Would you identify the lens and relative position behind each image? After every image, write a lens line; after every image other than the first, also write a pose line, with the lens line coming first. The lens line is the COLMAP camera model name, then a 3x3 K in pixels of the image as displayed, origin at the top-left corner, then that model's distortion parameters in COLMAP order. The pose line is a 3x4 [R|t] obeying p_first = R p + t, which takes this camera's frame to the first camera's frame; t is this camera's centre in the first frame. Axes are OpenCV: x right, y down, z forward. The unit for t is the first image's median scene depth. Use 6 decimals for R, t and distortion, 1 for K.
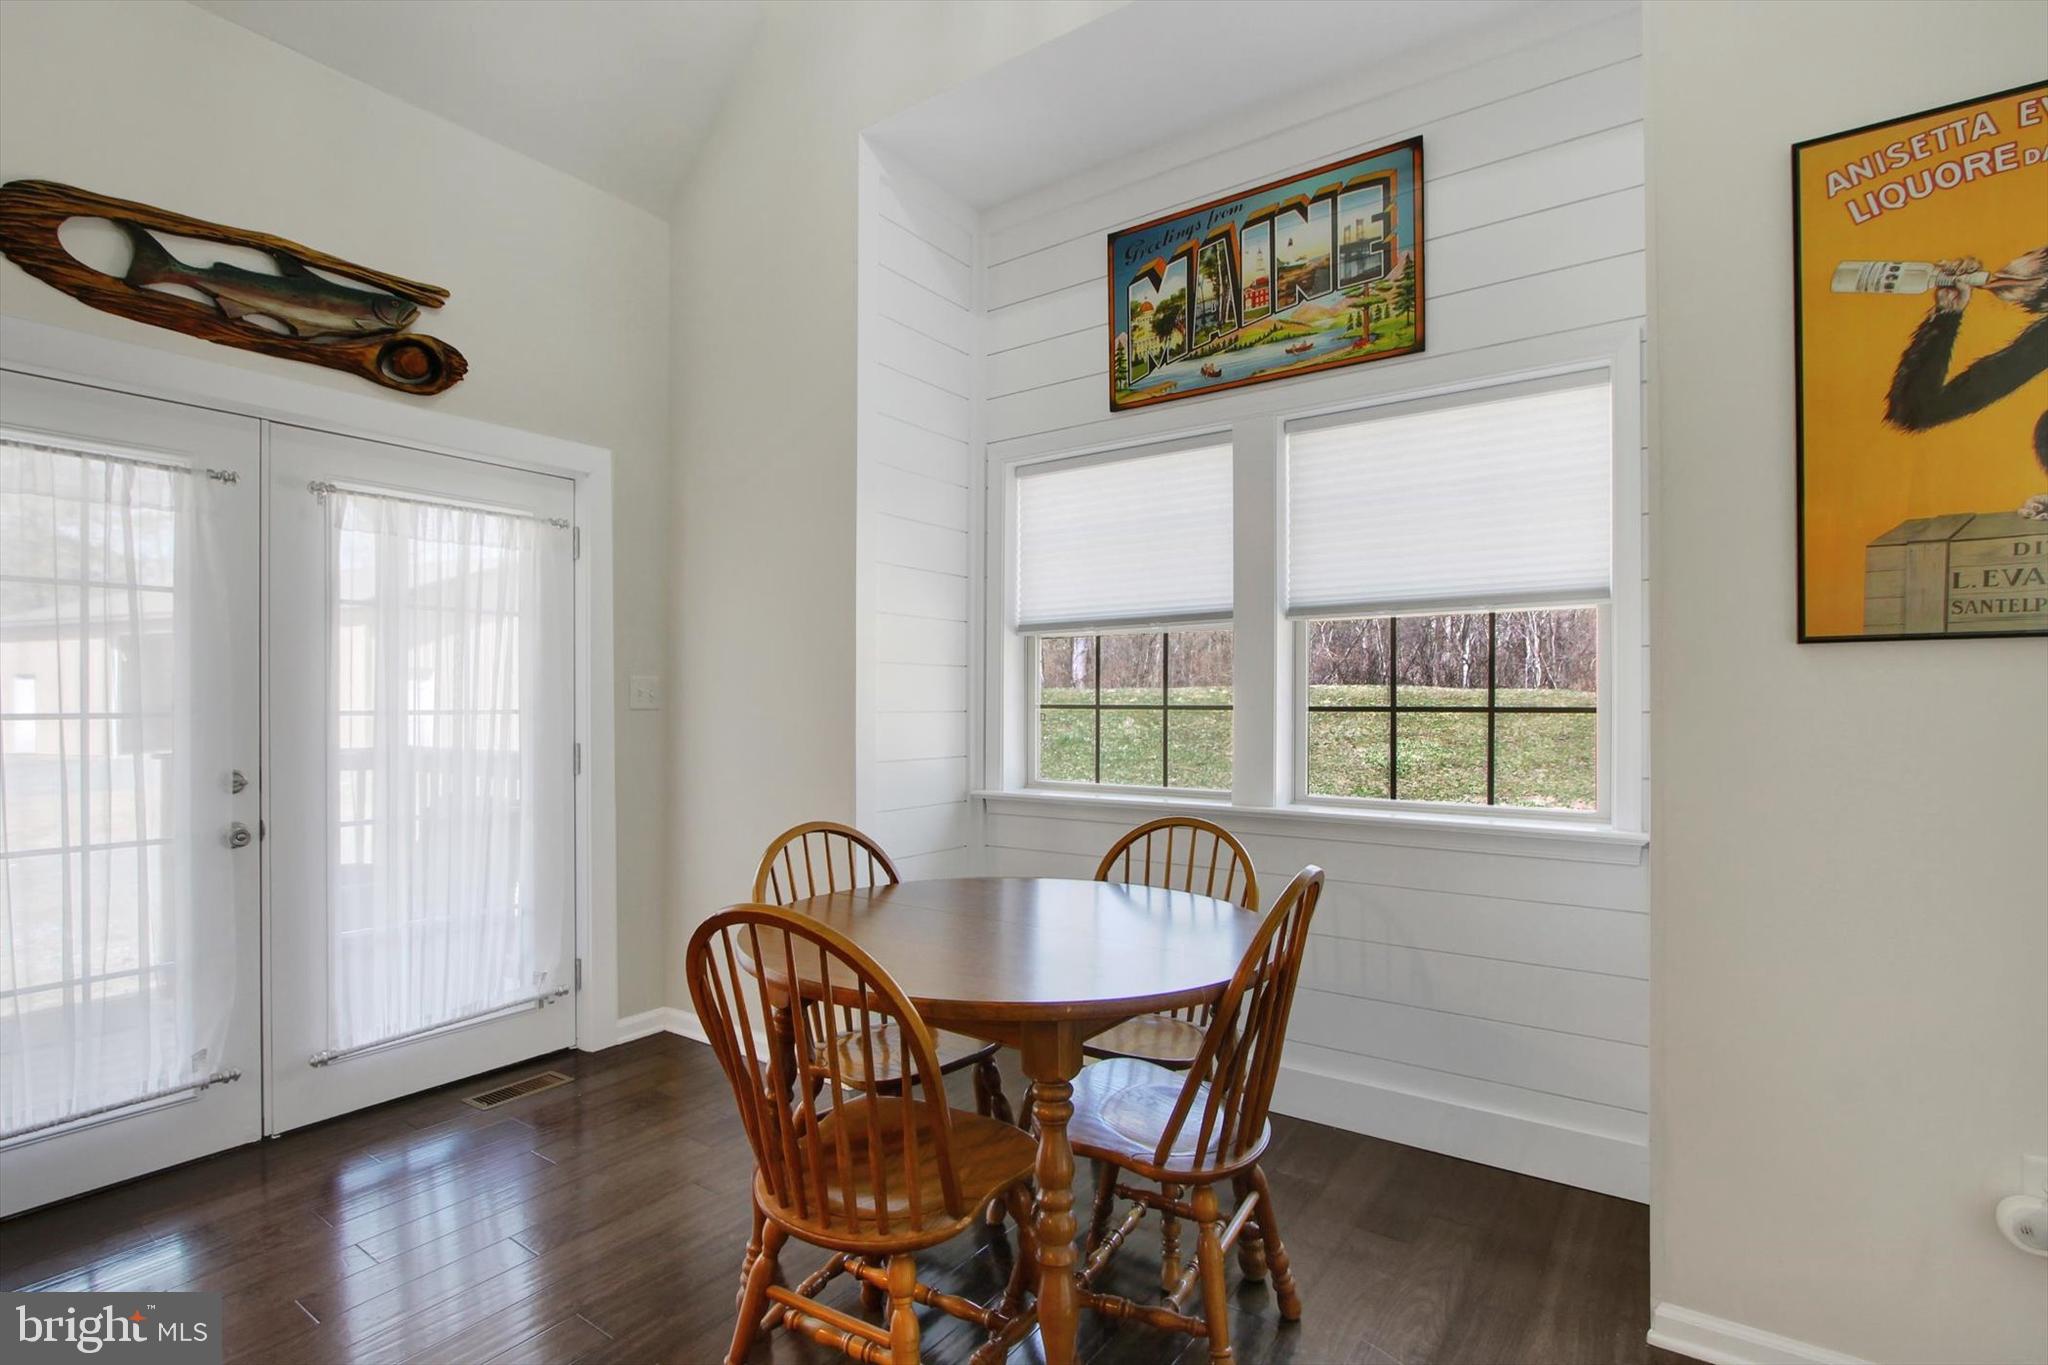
lens RADIAL K [[990.3, 0, 1031.0], [0, 990.3, 694.1], [0, 0, 1]] dist [-0.000789, -0.000766]
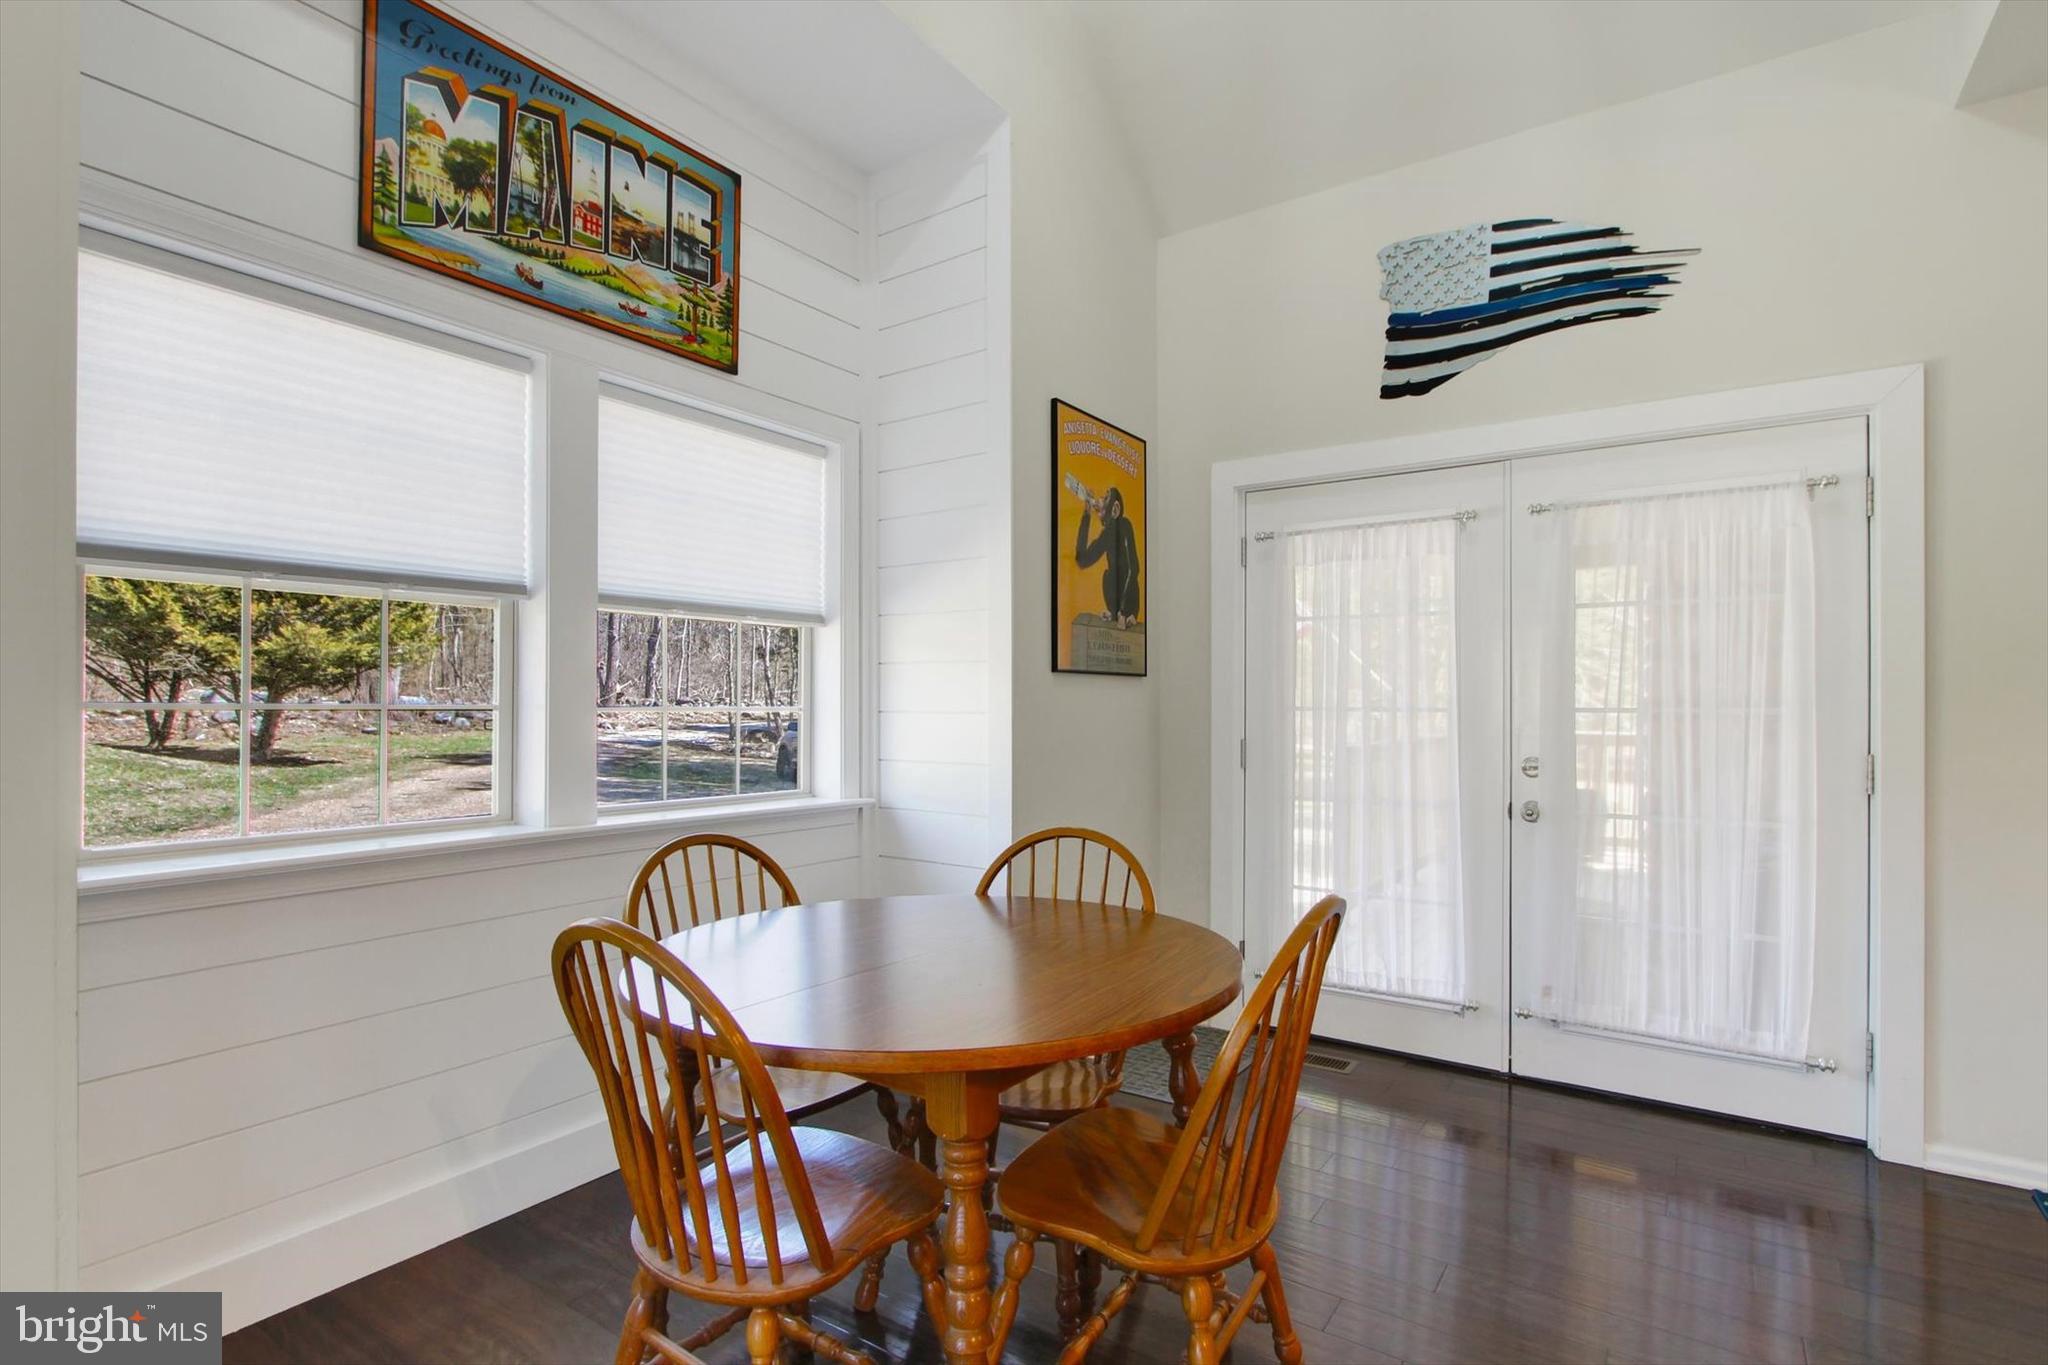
lens RADIAL K [[990.3, 0, 1031.0], [0, 990.3, 691.1], [0, 0, 1]] dist [-0.000789, -0.000766]
pose [[-0.019636, 0.012936, 0.999724, -0.618115], [-0.012650, 0.999833, -0.013186, 0.006182], [-0.999727, -0.012905, -0.019469, 0.632107]]
